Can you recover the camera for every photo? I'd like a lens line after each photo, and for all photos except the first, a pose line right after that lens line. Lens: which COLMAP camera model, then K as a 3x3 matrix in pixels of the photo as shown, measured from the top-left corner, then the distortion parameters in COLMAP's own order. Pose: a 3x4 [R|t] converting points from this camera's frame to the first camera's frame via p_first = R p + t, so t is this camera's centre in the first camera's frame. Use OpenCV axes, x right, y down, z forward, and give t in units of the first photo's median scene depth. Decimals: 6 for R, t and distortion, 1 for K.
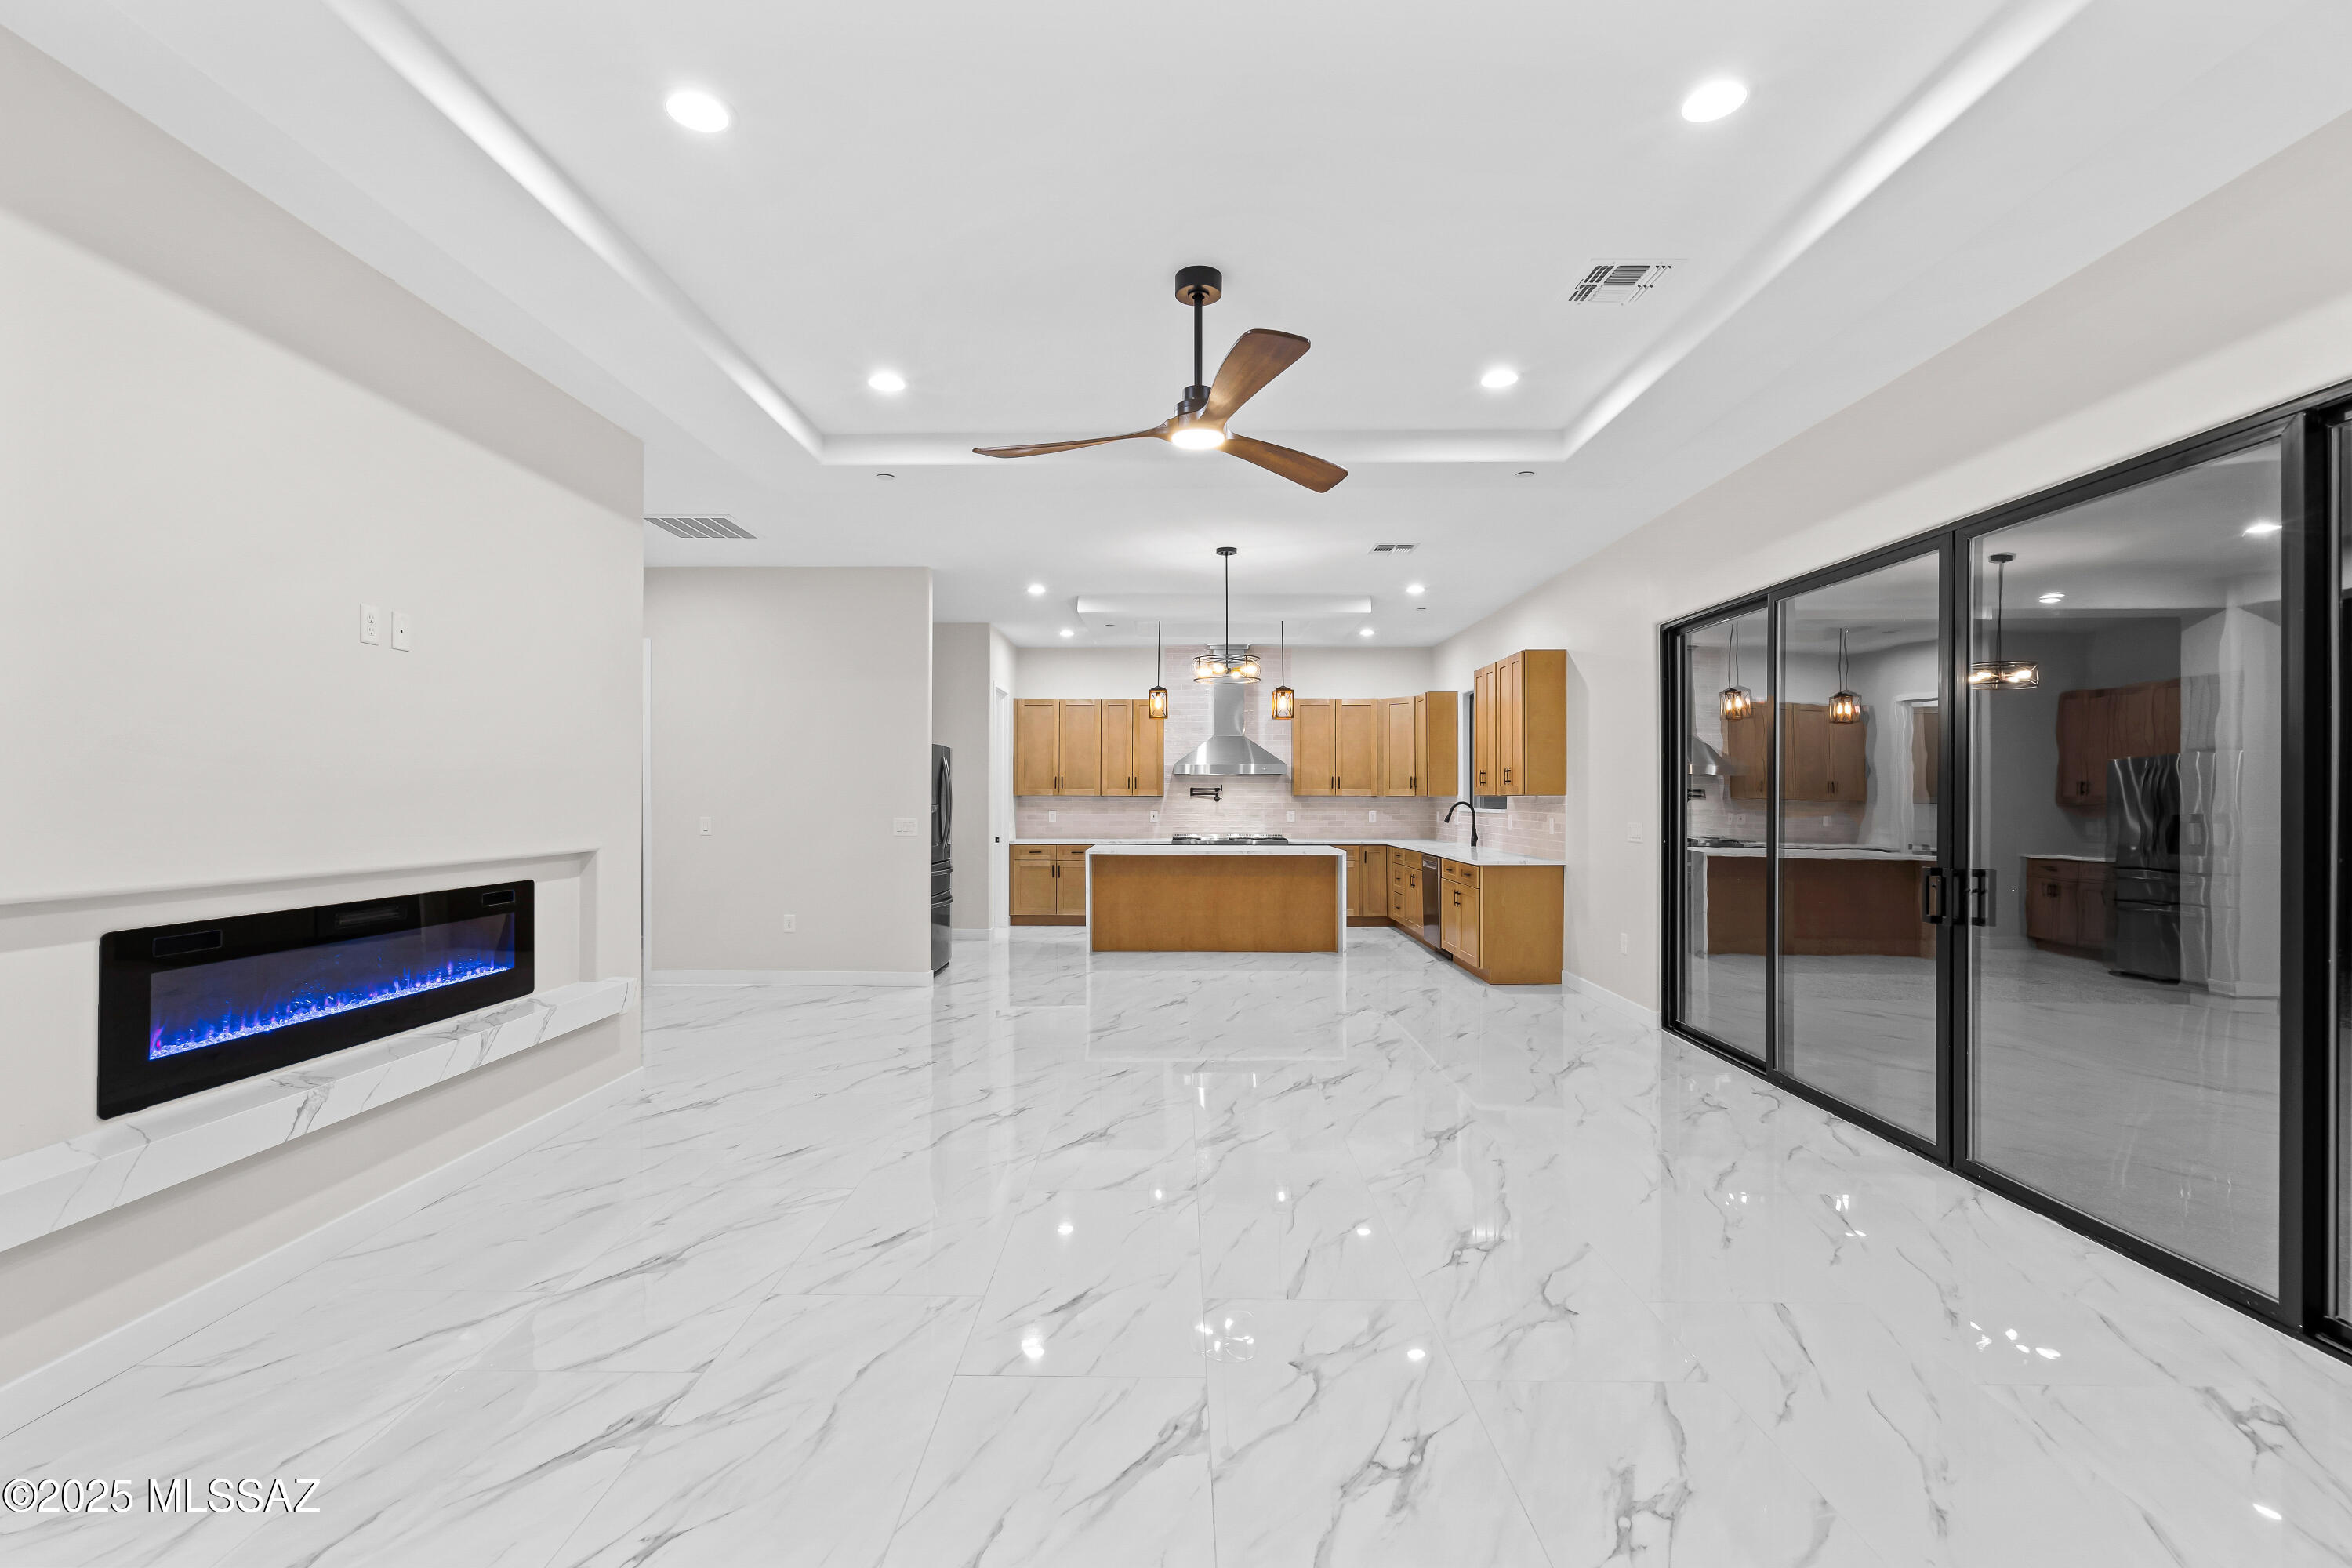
lens RADIAL K [[1075.3, 0, 1157.2], [0, 1075.3, 782.8], [0, 0, 1]] dist [-0.006172, 0.002624]
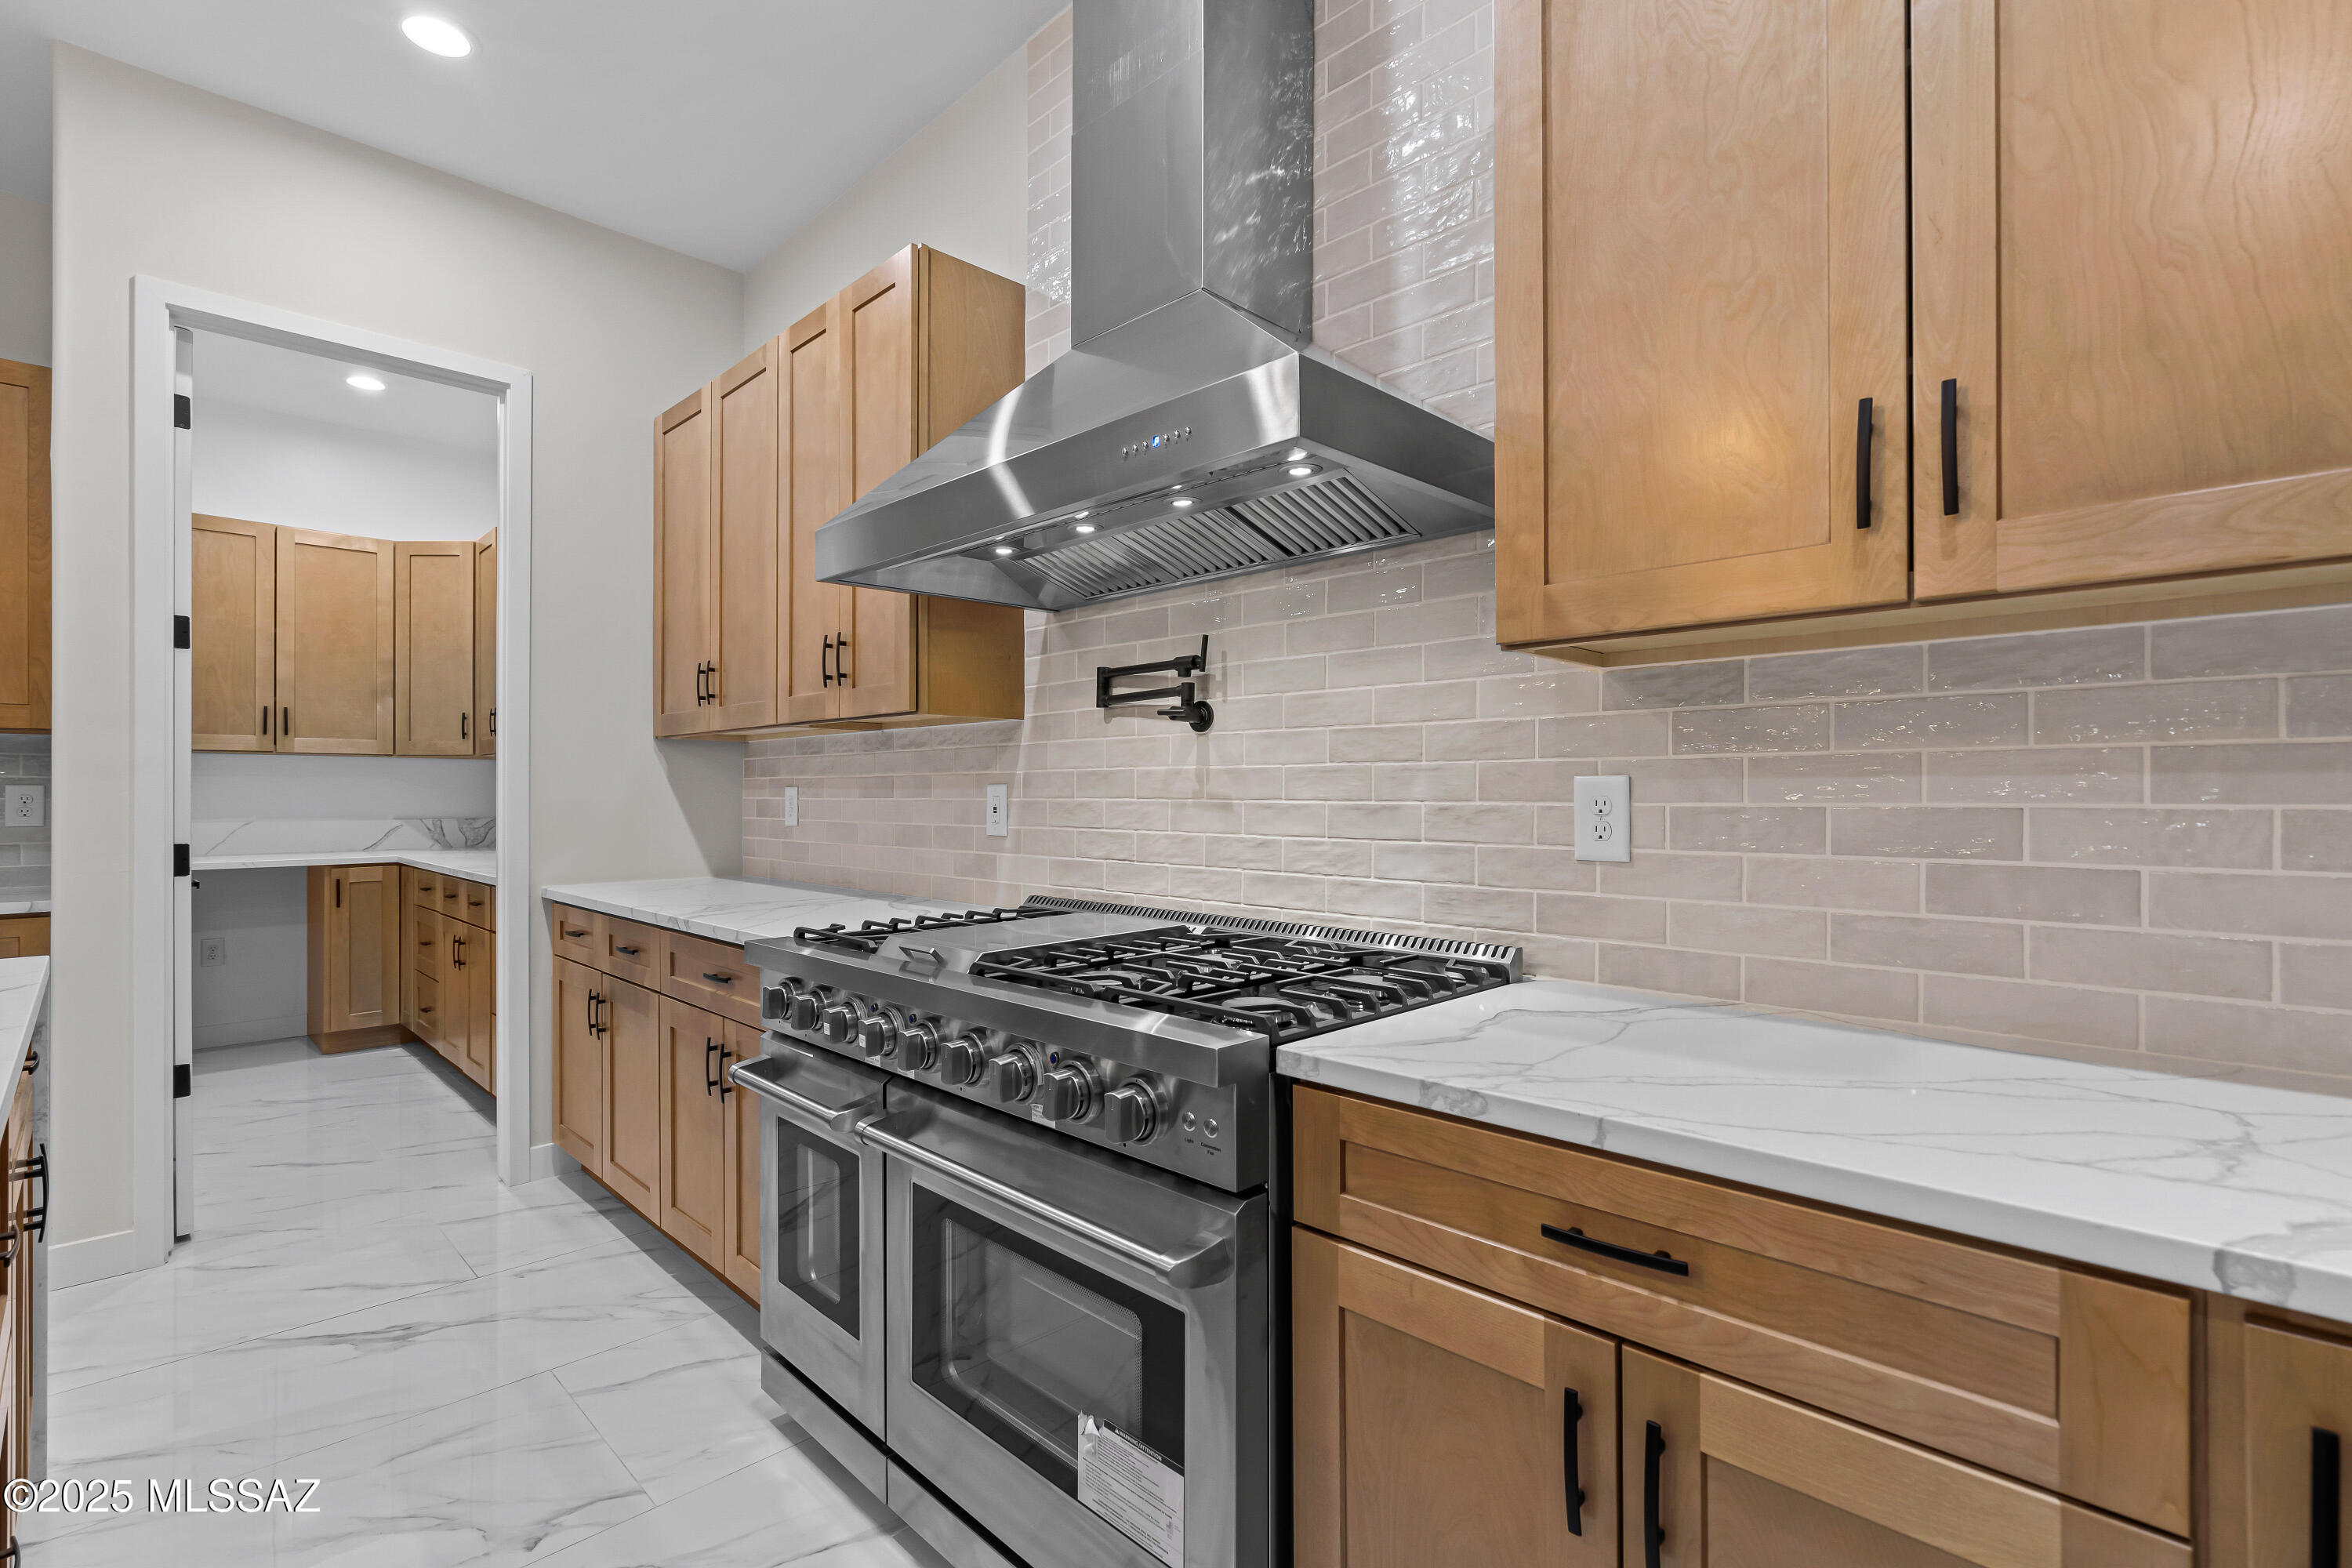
lens RADIAL K [[1075.3, 0, 1157.1], [0, 1075.3, 791.2], [0, 0, 1]] dist [-0.006172, 0.002624]
pose [[0.713845, -0.002909, -0.700297, 0.193580], [0.012717, 0.999880, 0.008810, 0.028167], [0.700188, -0.015195, 0.713797, 0.934440]]
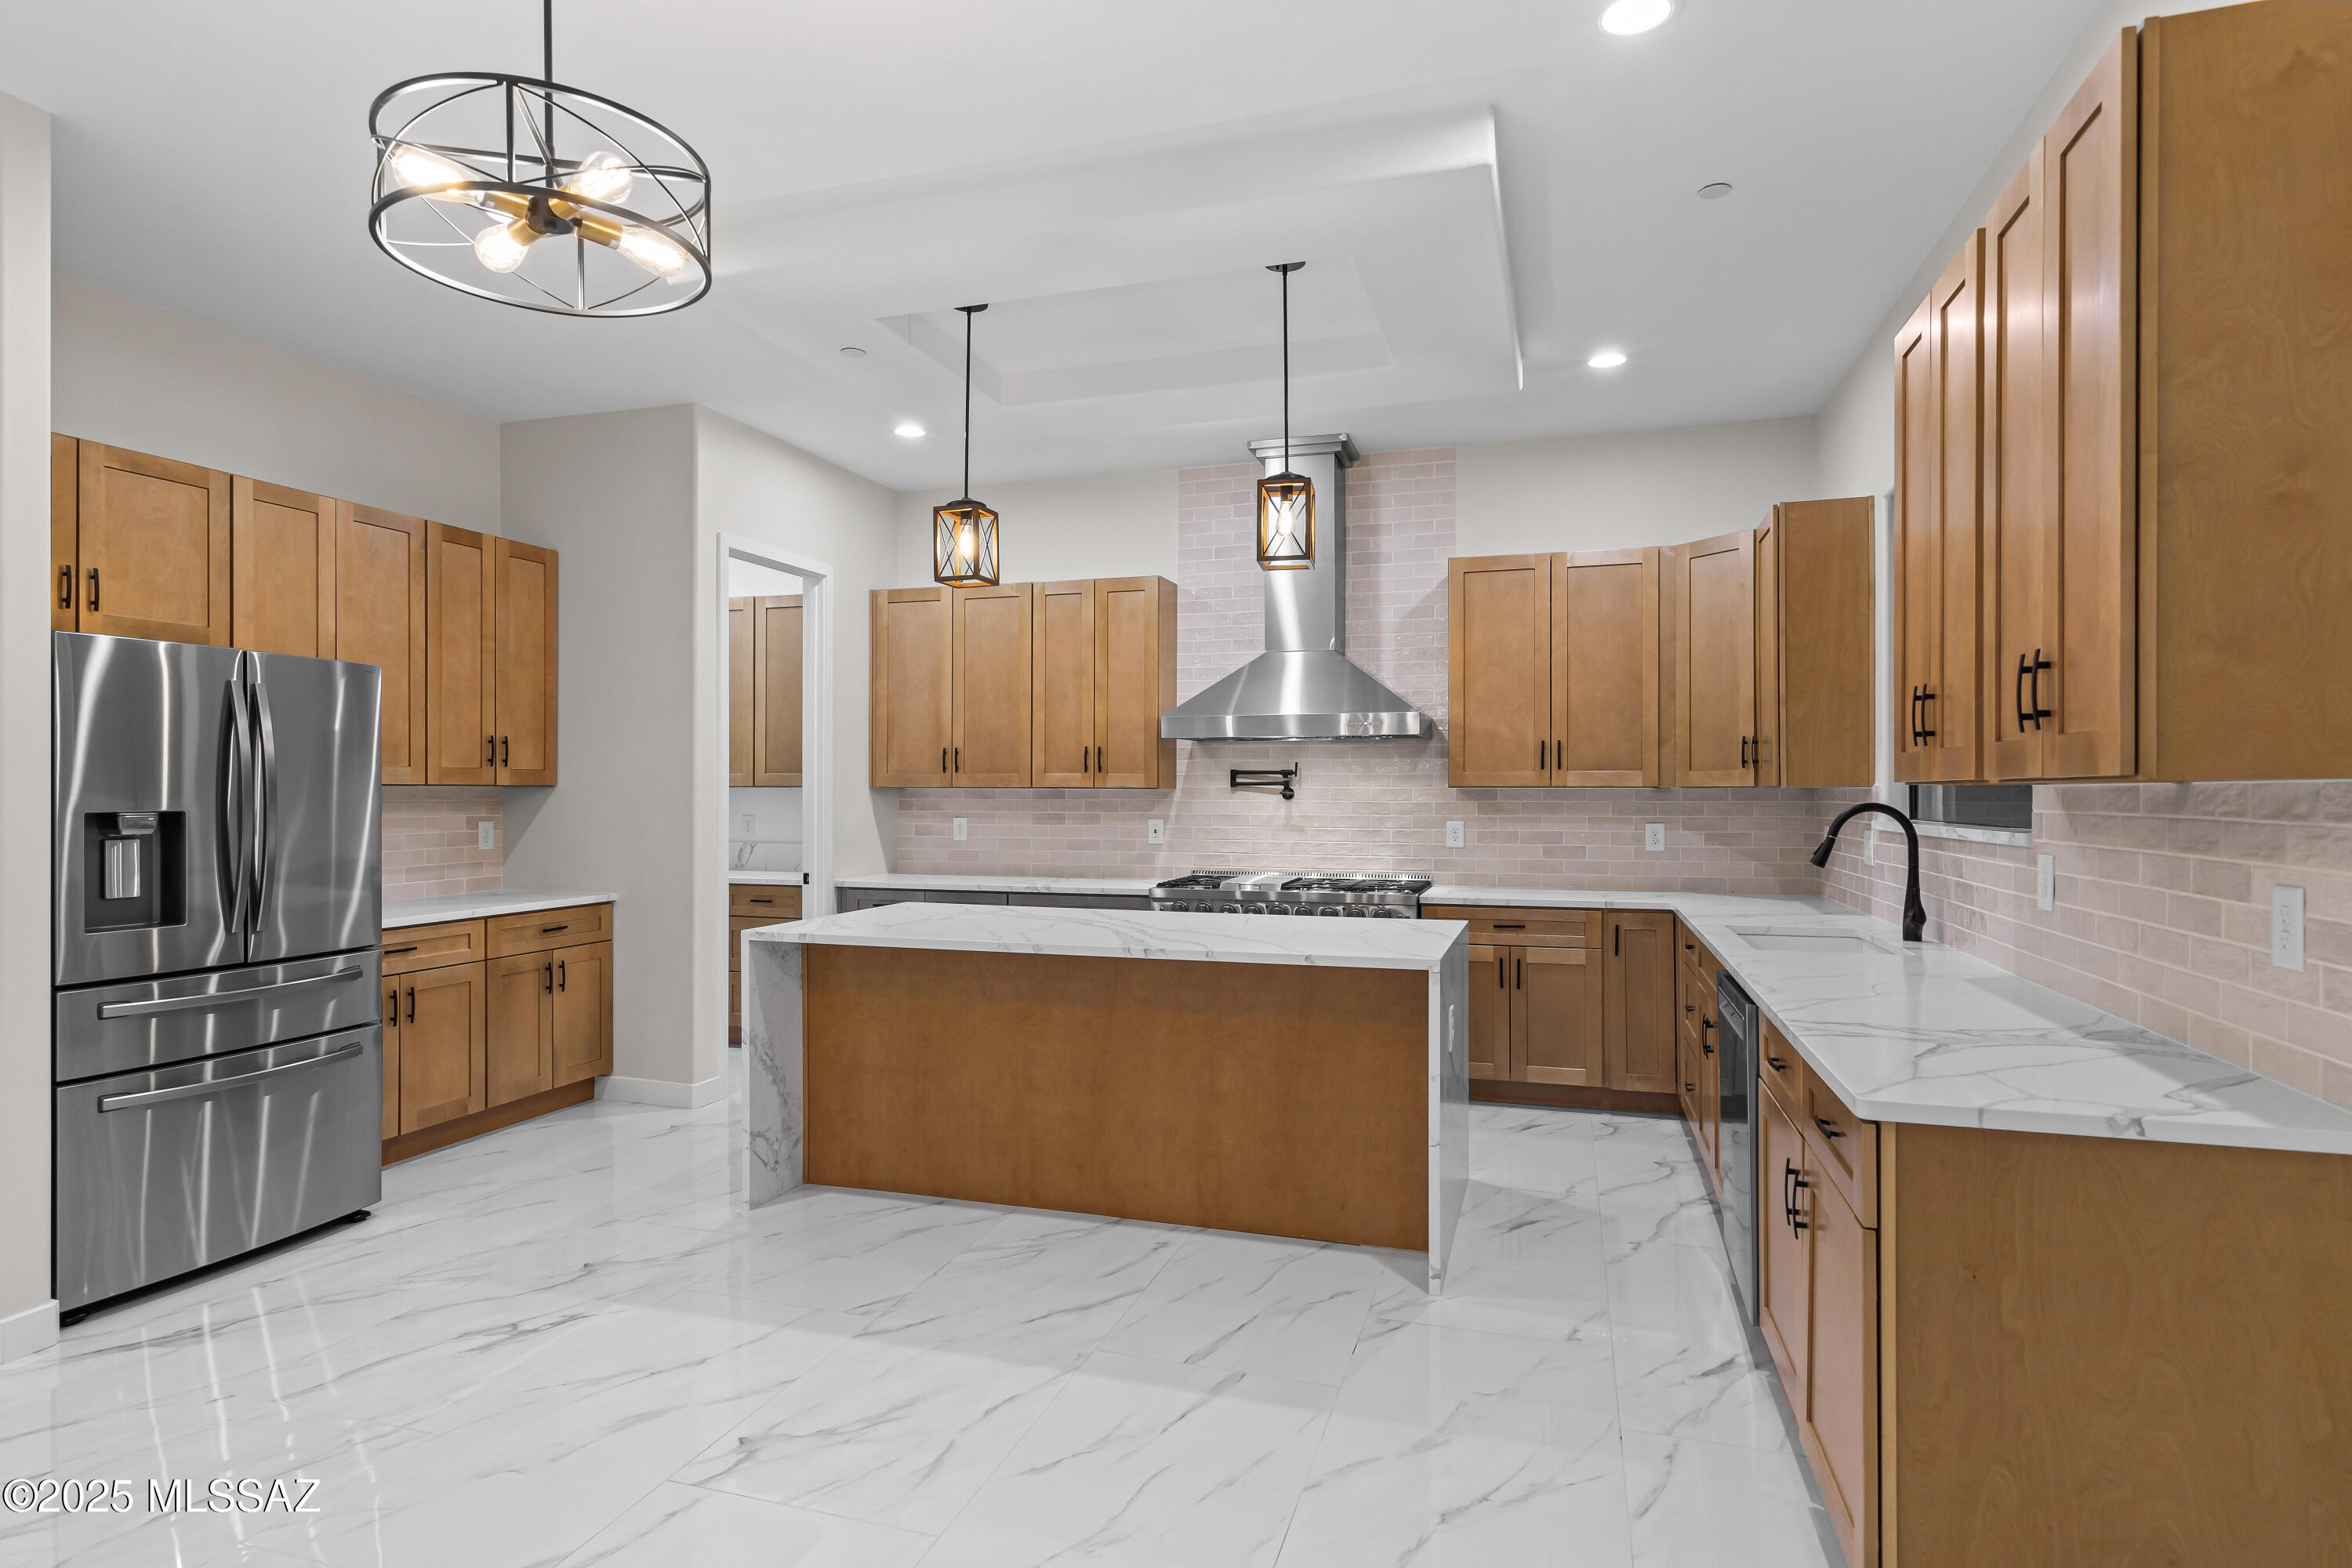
lens RADIAL K [[1240.9, 0, 1161.0], [0, 1240.9, 782.6], [0, 0, 1]] dist [-0.010800, -0.000805]
pose [[0.957121, -0.001696, -0.289684, 0.168573], [0.003571, 0.999976, 0.005947, 0.007507], [0.289667, -0.006726, 0.957104, 0.523146]]
